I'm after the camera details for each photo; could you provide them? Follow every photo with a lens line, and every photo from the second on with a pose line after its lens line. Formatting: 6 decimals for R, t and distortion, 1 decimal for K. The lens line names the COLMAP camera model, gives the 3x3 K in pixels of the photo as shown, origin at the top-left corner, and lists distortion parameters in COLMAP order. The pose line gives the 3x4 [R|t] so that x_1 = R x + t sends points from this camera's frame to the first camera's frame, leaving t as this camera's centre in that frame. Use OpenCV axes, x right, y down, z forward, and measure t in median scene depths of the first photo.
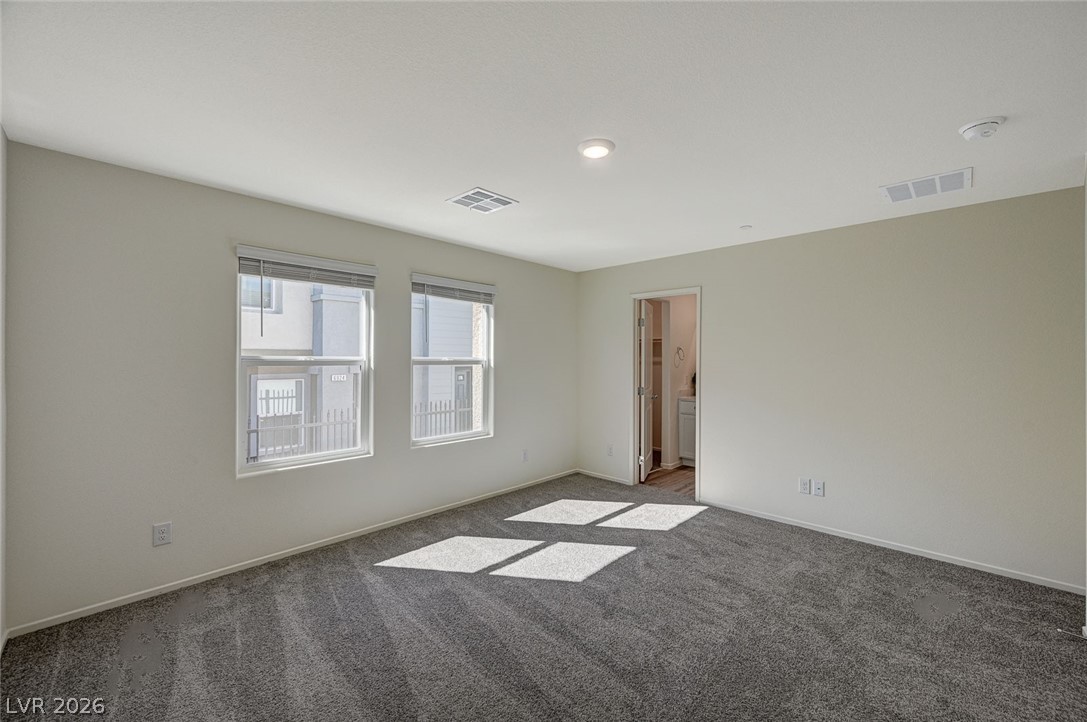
lens RADIAL K [[429.0, 0, 546.2], [0, 429.0, 359.1], [0, 0, 1]] dist [-0.000849, -0.000041]
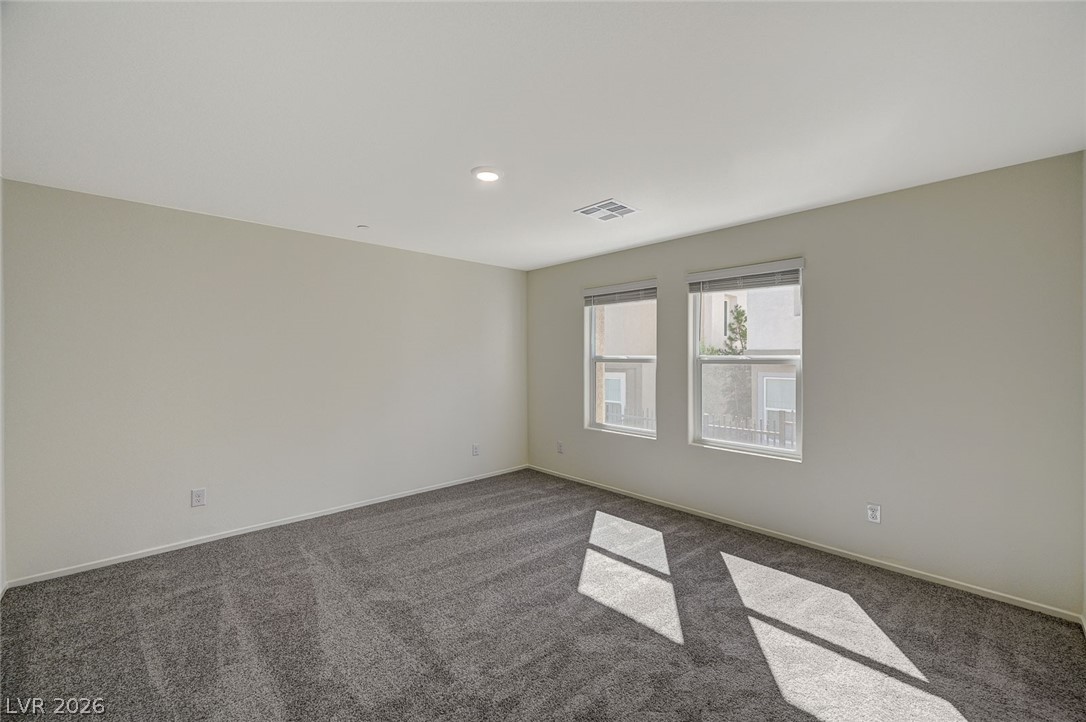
lens RADIAL K [[428.6, 0, 545.7], [0, 428.6, 359.1], [0, 0, 1]] dist [-0.000849, -0.000041]
pose [[-0.034340, 0.000199, -0.999410, 0.786637], [-0.000560, 1.000000, 0.000218, 0.003875], [0.999410, 0.000567, -0.034340, 0.738240]]
